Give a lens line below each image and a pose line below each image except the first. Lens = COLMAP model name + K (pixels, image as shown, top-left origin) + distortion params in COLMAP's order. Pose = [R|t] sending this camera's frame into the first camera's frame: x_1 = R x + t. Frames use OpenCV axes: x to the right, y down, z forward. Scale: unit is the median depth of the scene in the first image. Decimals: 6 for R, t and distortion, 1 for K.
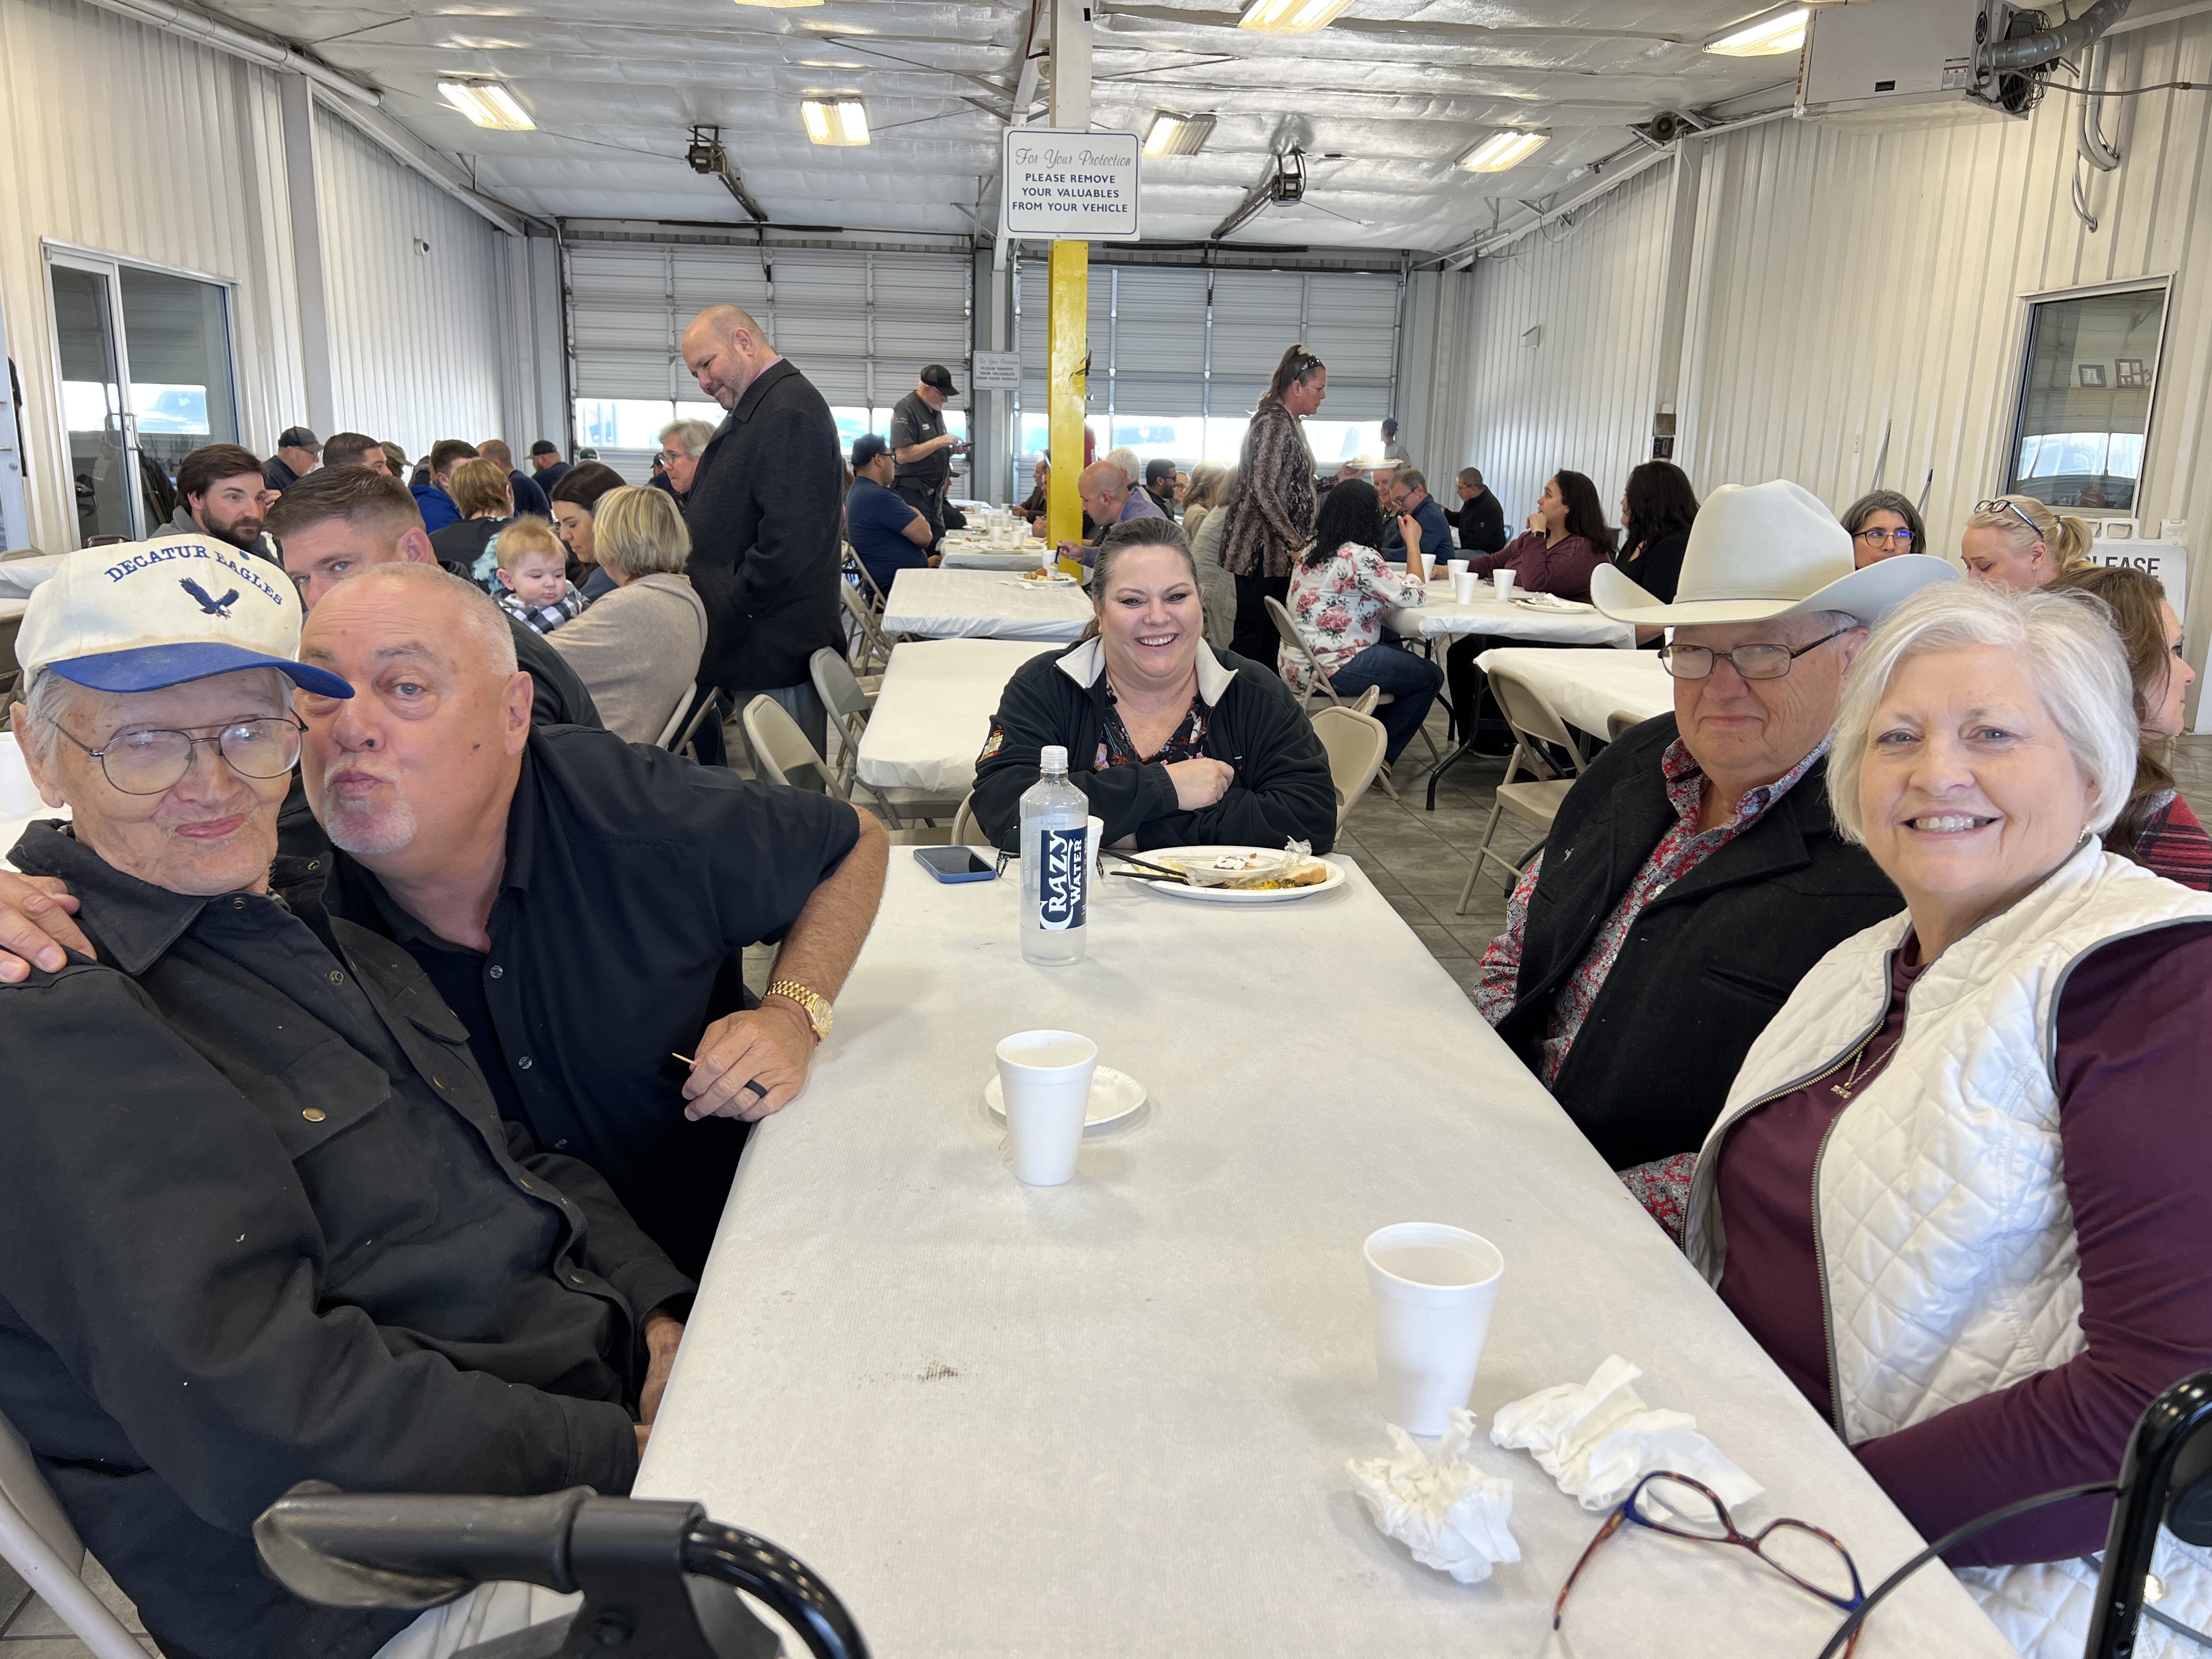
lens RADIAL K [[1670.5, 0, 1110.6], [0, 1670.5, 818.2], [0, 0, 1]] dist [0.051902, -0.051122]
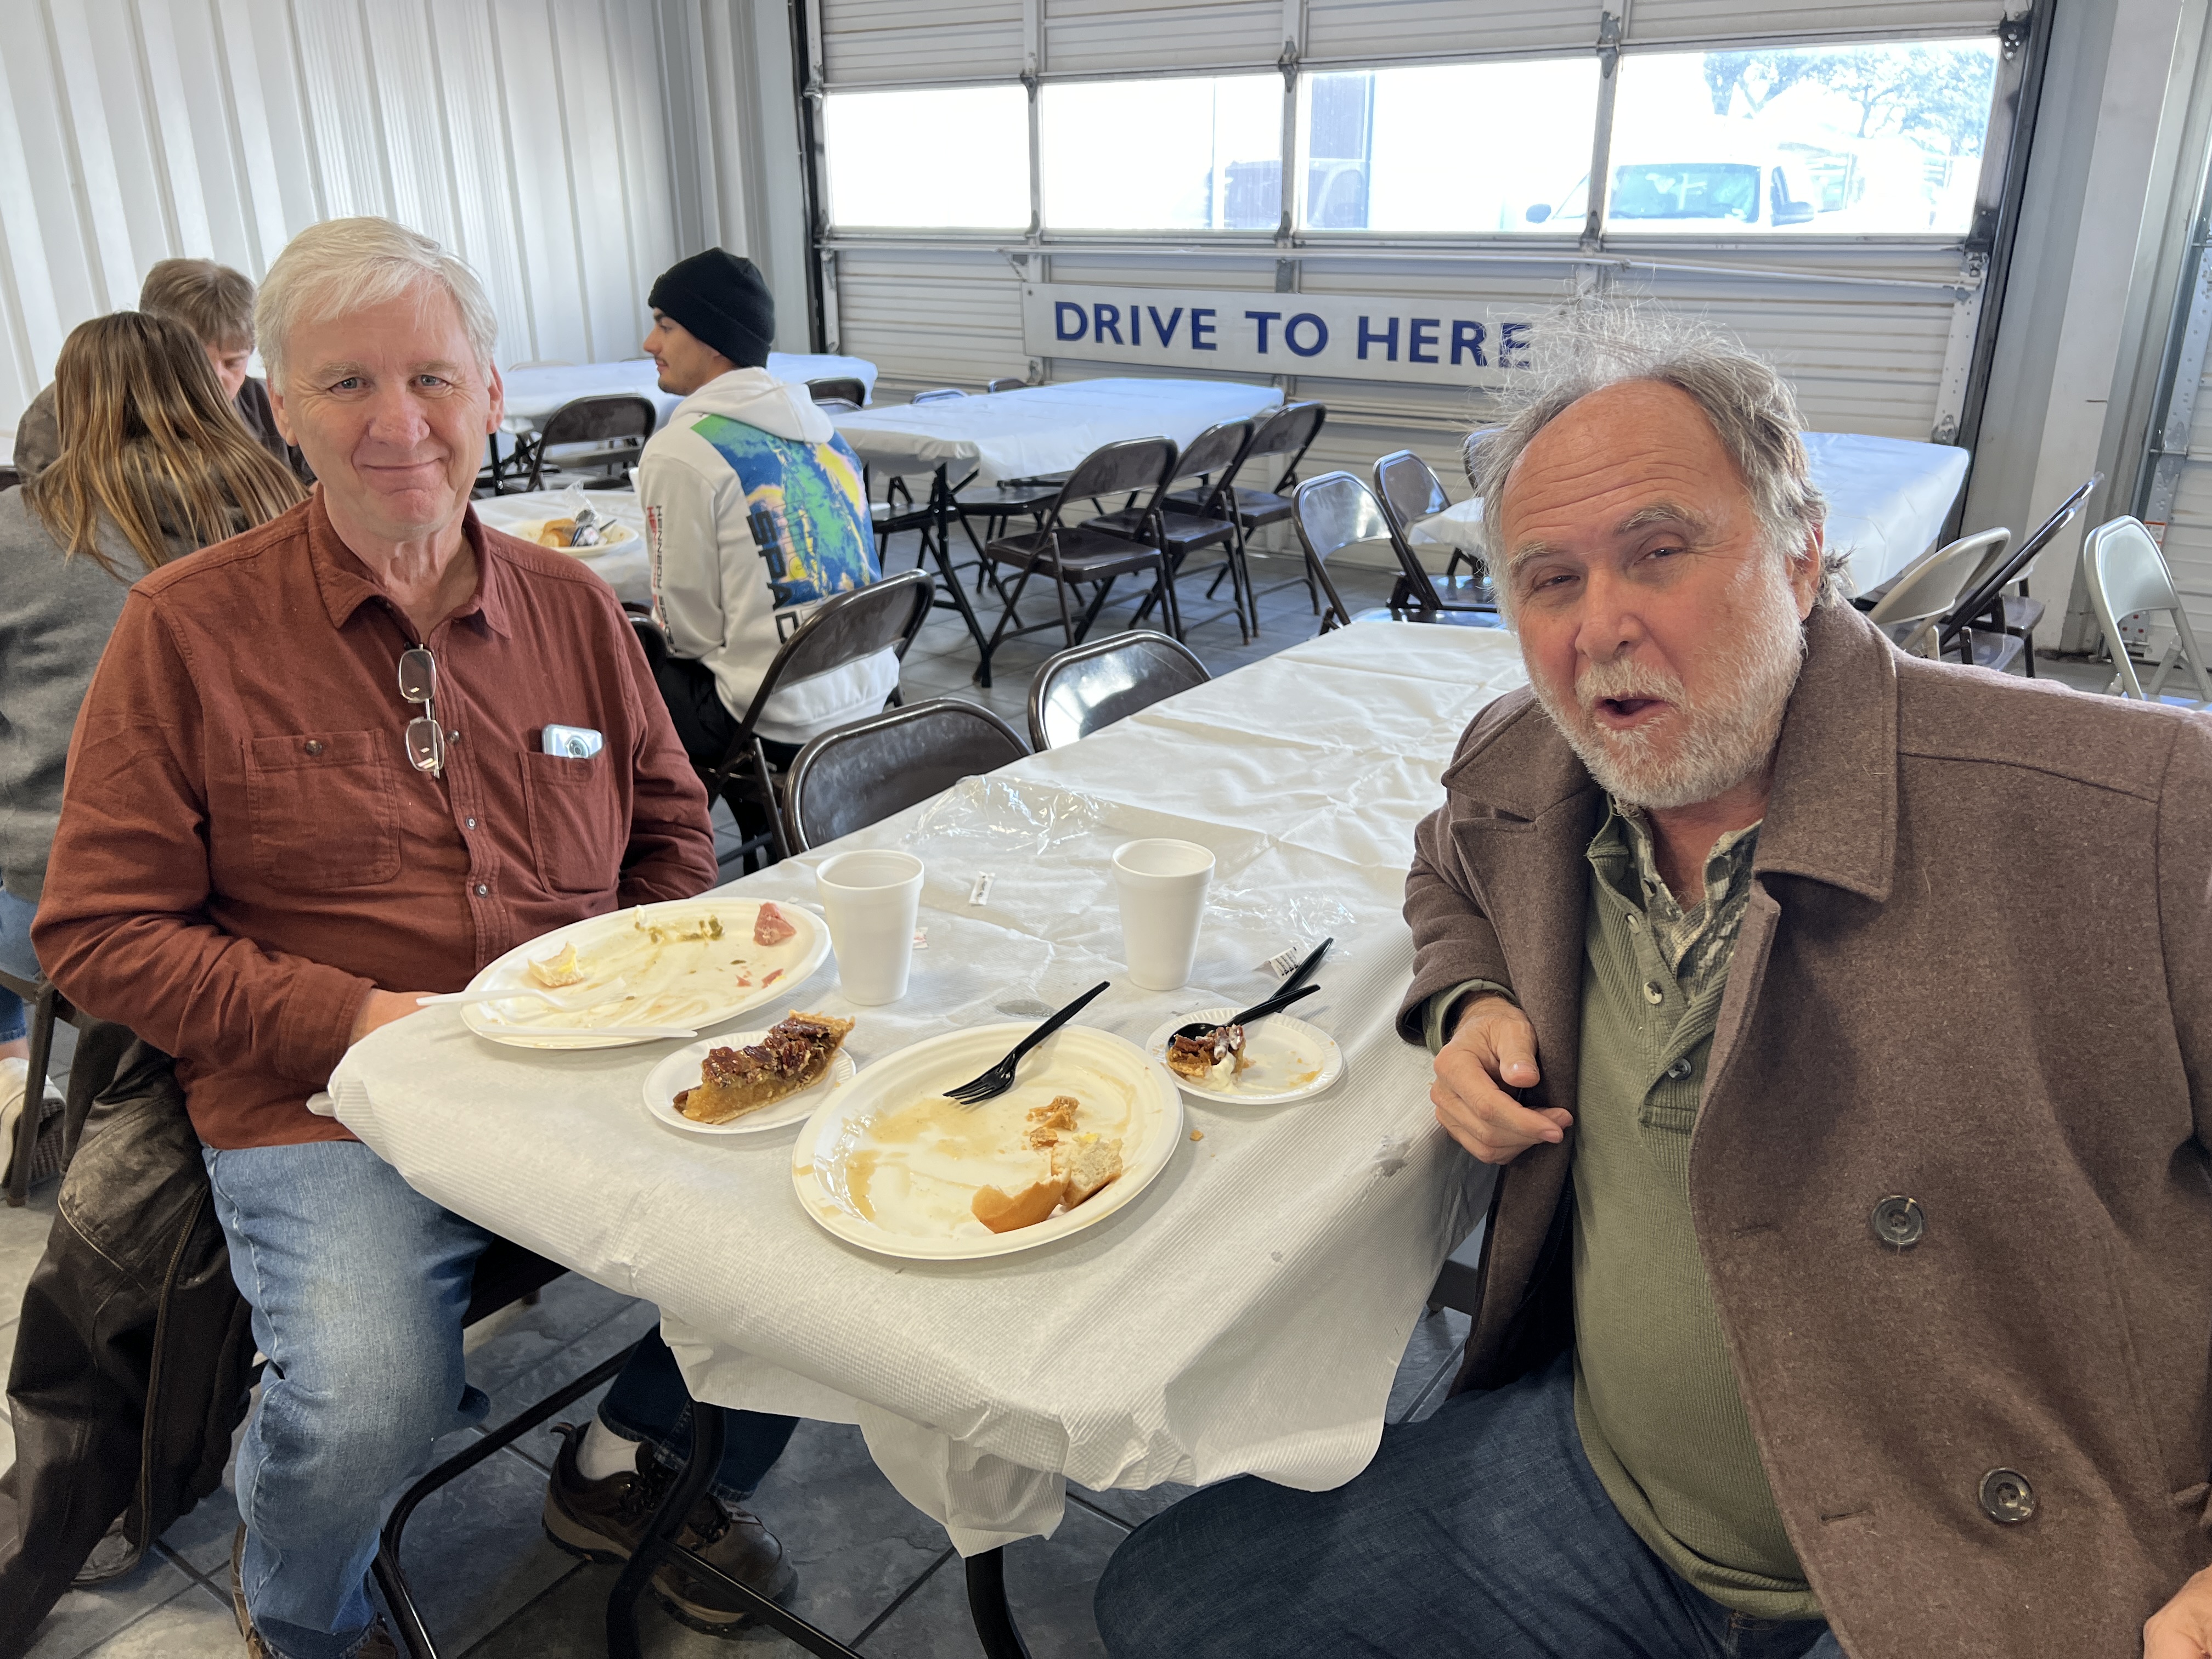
lens RADIAL K [[1670.5, 0, 1103.1], [0, 1670.5, 825.5], [0, 0, 1]] dist [0.051902, -0.051122]
pose [[0.763563, 0.200412, -0.613846, -0.016066], [-0.110861, 0.977189, 0.181138, -0.167871], [0.636146, -0.070259, 0.768363, 0.750029]]
